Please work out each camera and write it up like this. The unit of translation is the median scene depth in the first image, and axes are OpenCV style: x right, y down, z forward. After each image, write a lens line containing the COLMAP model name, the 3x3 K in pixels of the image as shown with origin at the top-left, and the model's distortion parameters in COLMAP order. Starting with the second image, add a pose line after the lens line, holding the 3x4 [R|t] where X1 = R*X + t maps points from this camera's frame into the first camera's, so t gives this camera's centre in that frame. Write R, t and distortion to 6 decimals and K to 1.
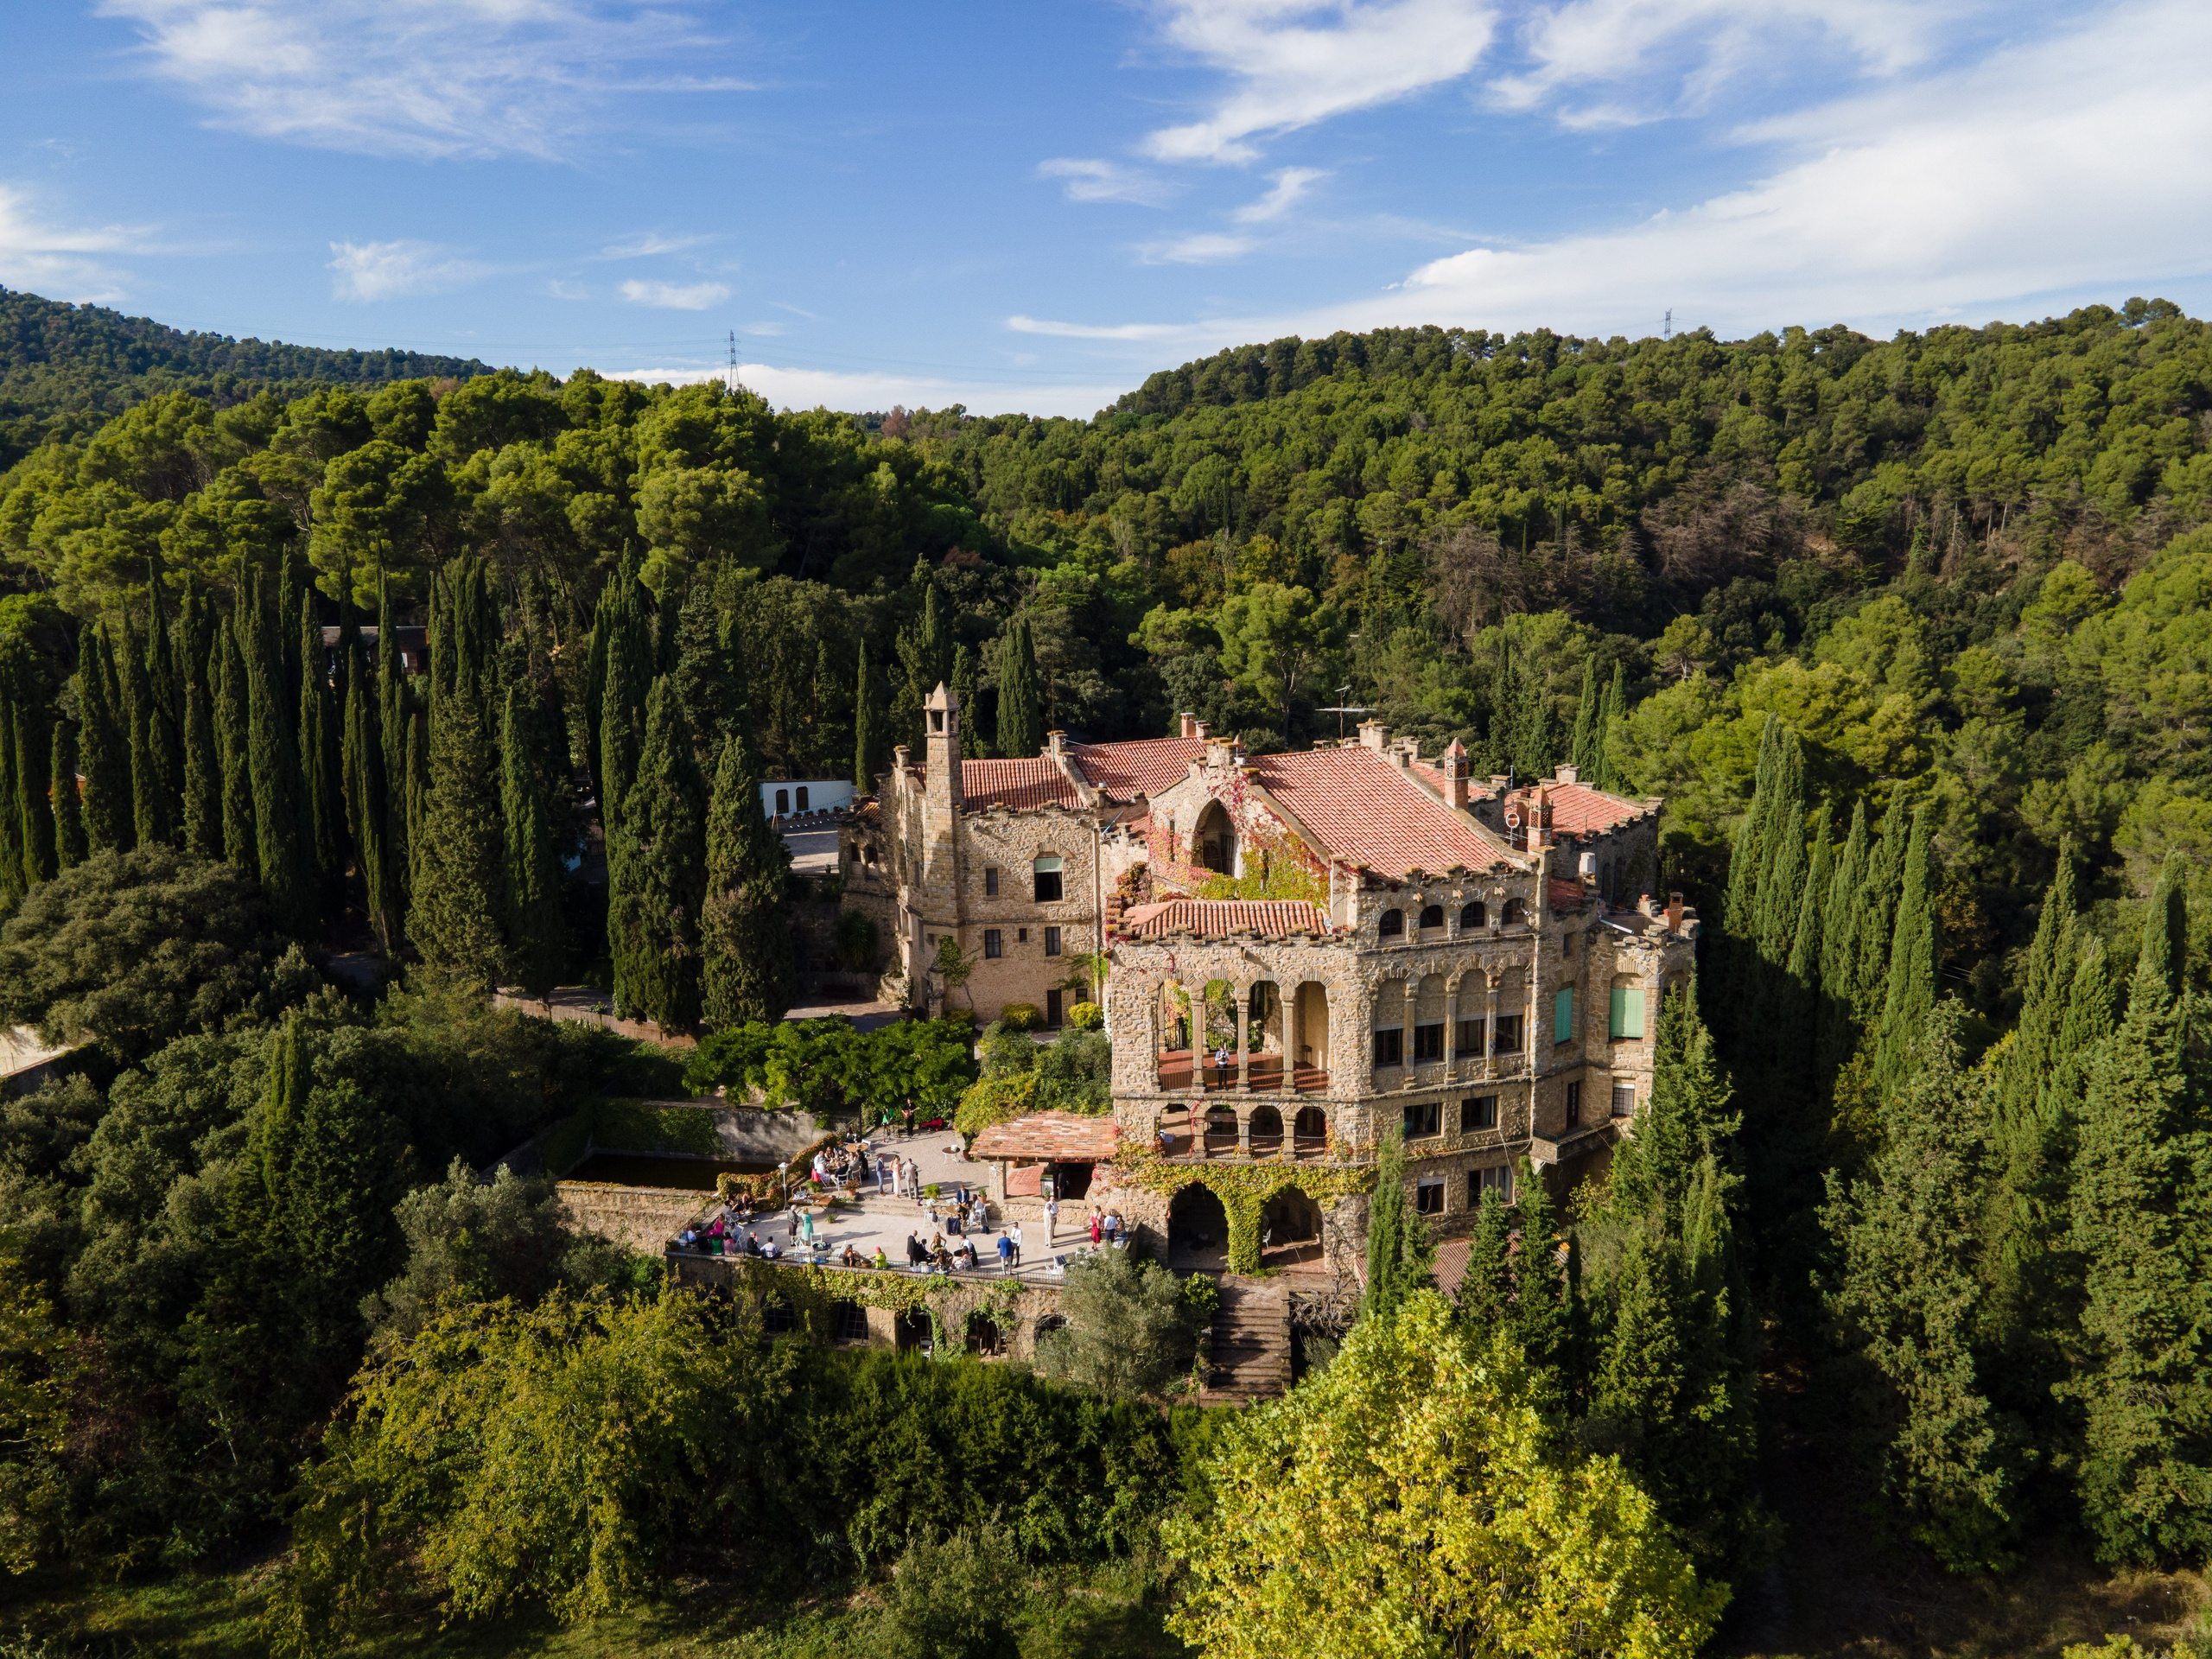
lens RADIAL K [[1548.4, 0, 1100.7], [0, 1548.4, 830.4], [0, 0, 1]] dist [0.059586, -0.001543]
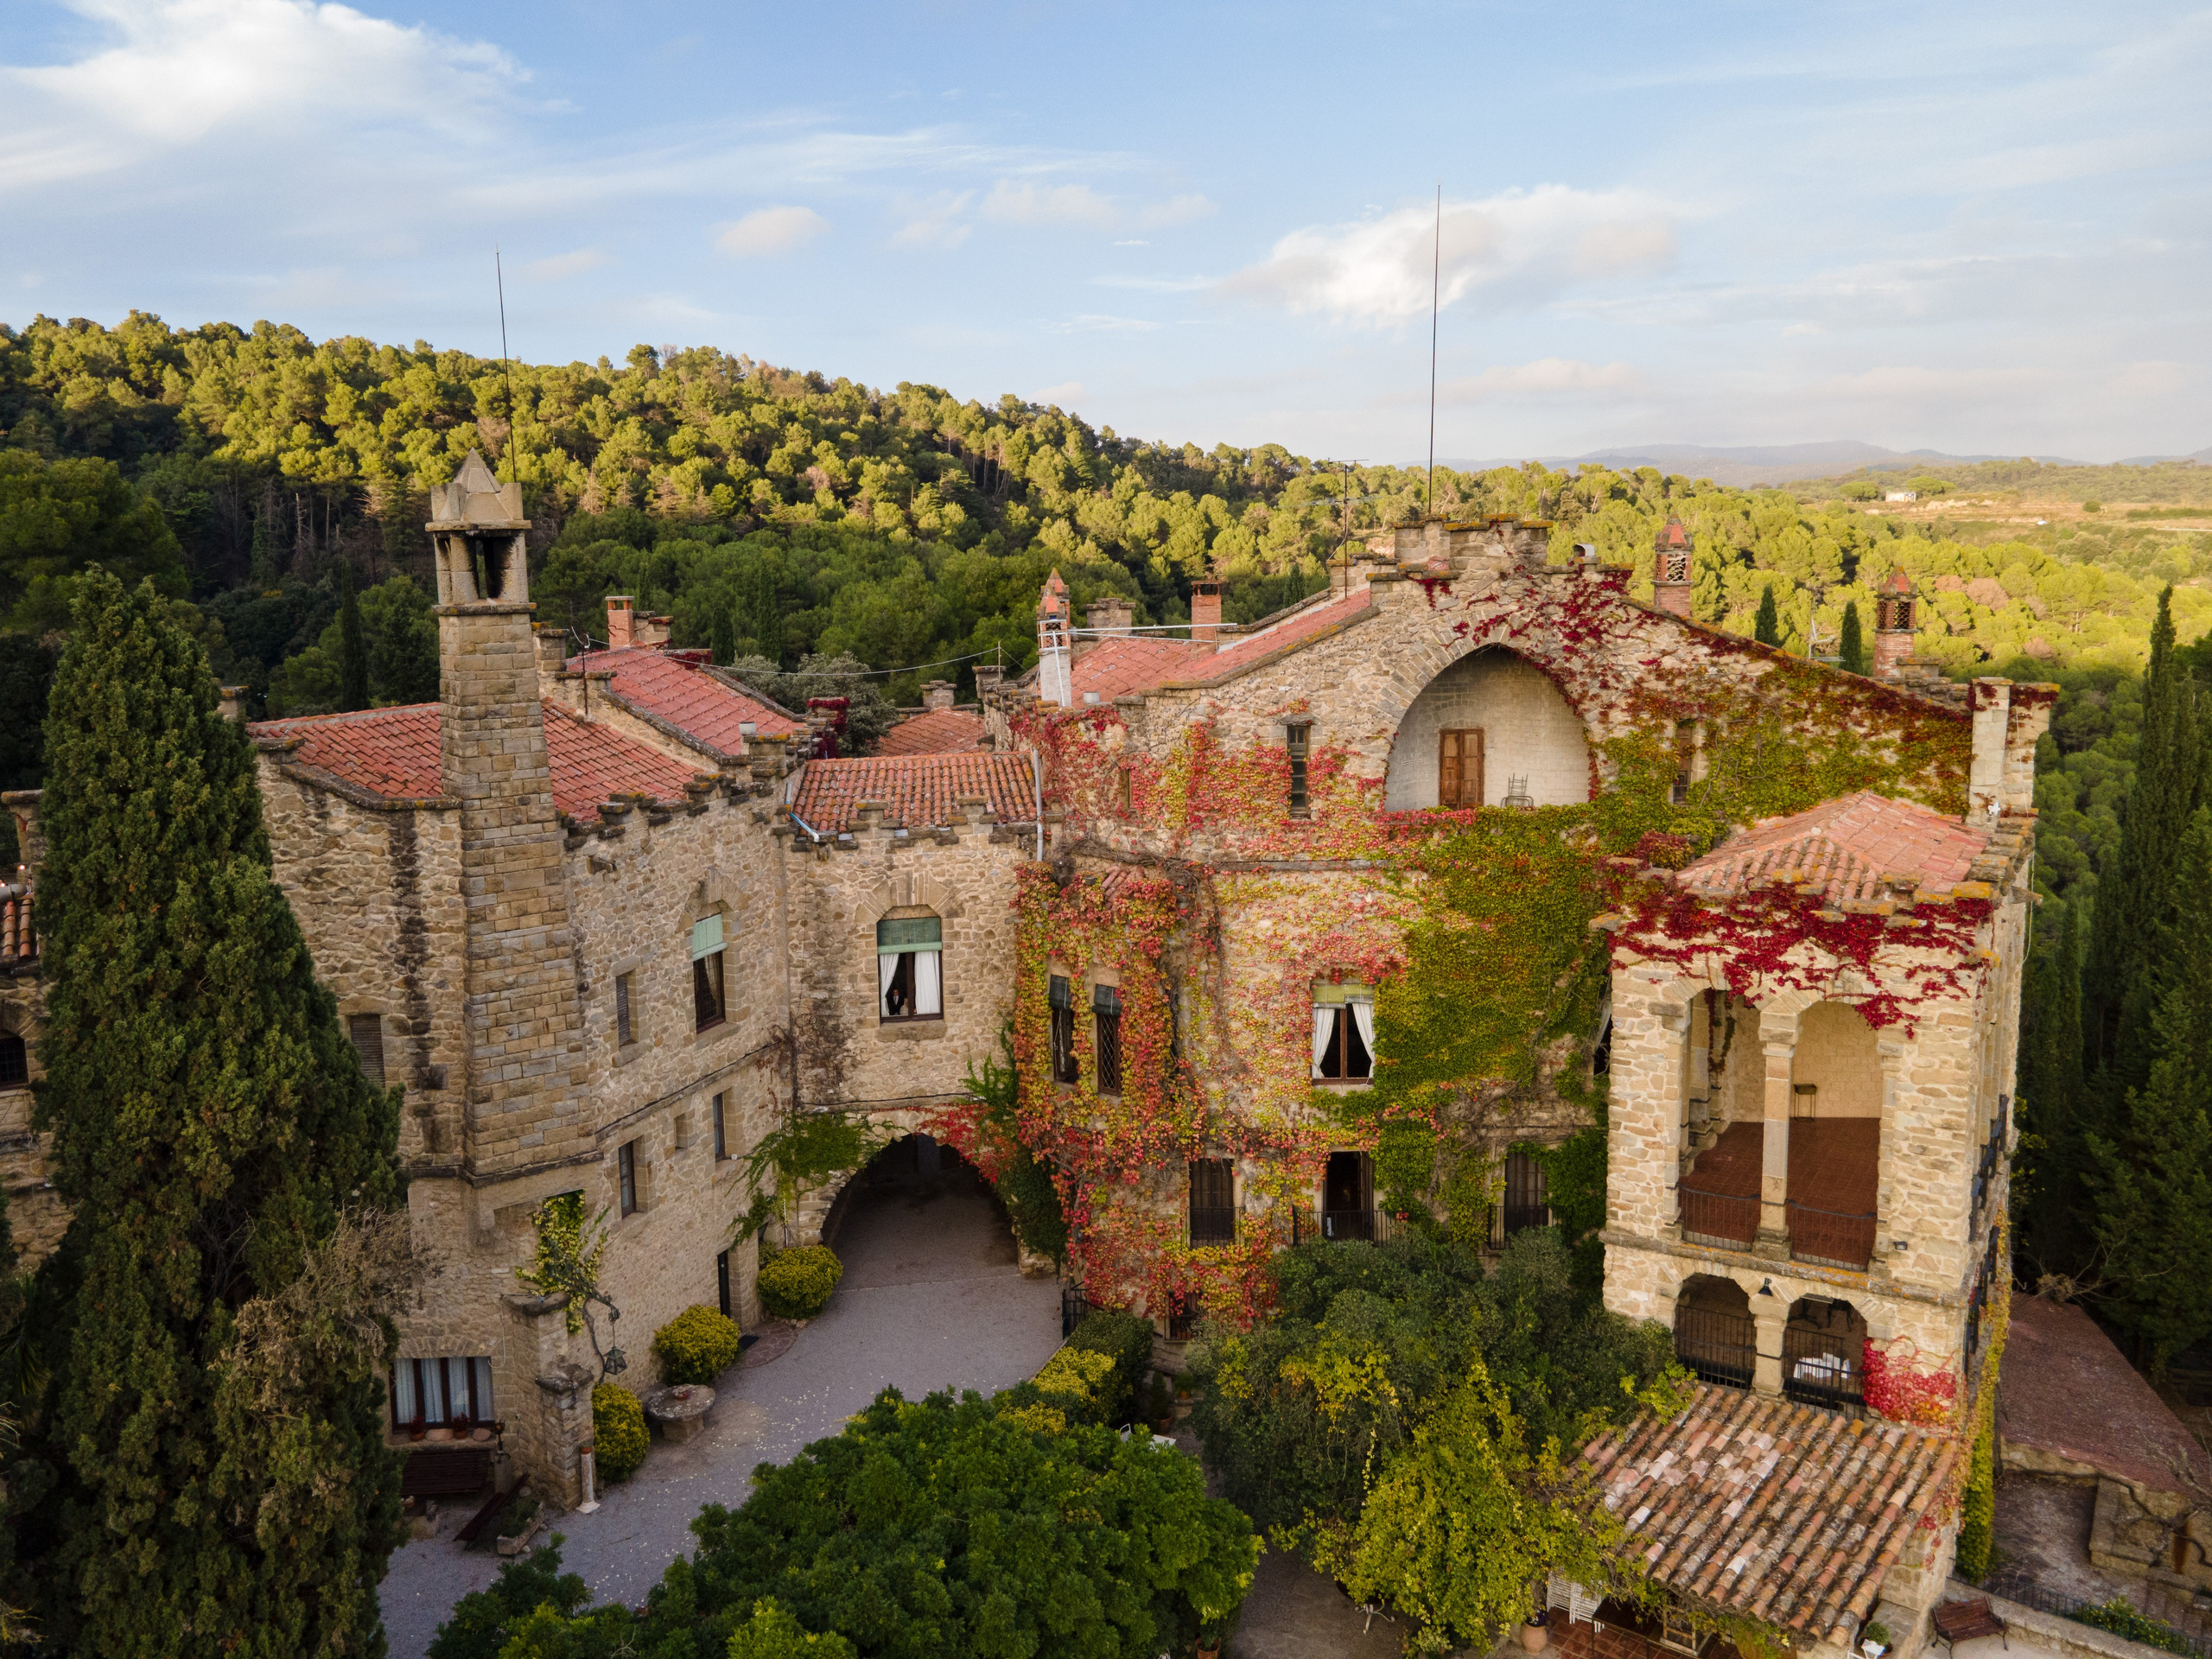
lens RADIAL K [[1624.8, 0, 987.3], [0, 1624.8, 839.3], [0, 0, 1]] dist [0.007314, 0.011819]
pose [[0.498493, -0.131219, 0.856905, -0.464711], [0.169644, 0.984132, 0.052013, -0.015701], [-0.850133, 0.119441, 0.512844, 0.966324]]
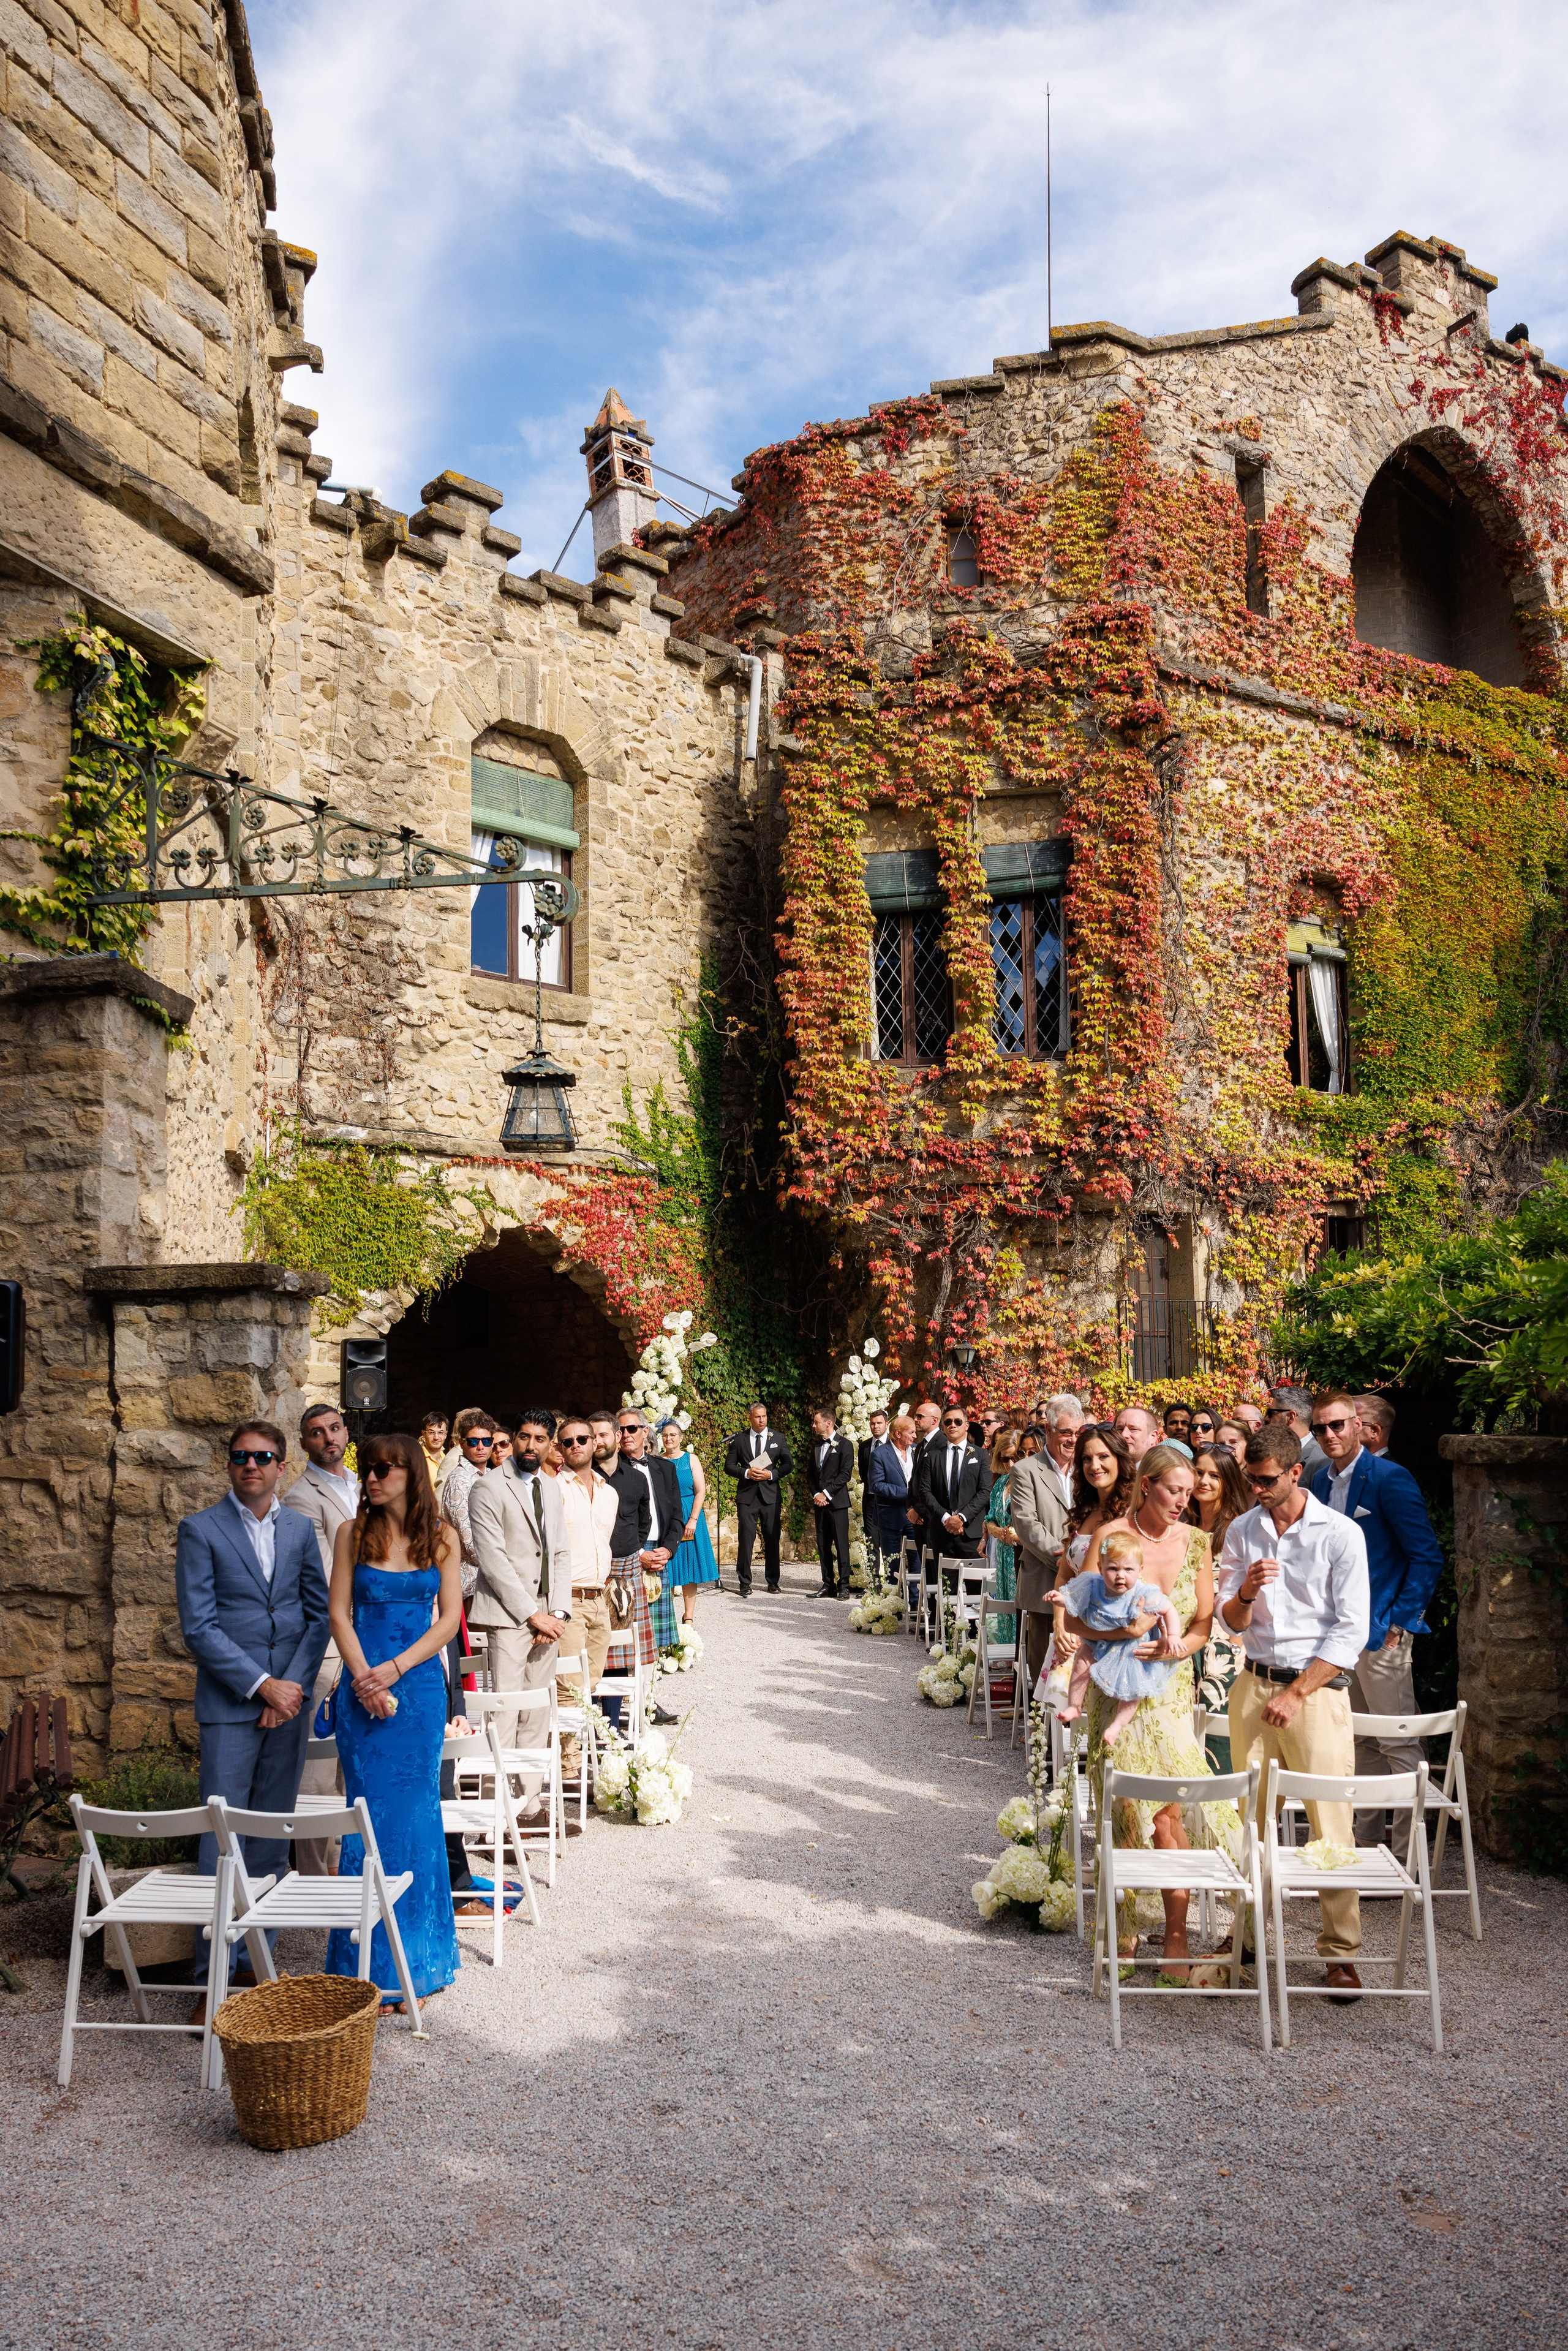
lens RADIAL K [[1724.4, 0, 779.1], [0, 1724.4, 1269.0], [0, 0, 1]] dist [0.007117, -0.002009]
pose [[-0.083029, 0.088317, 0.992626, -0.263503], [0.189569, 0.979277, -0.071273, 0.155476], [-0.978350, 0.182254, -0.098050, 1.303373]]
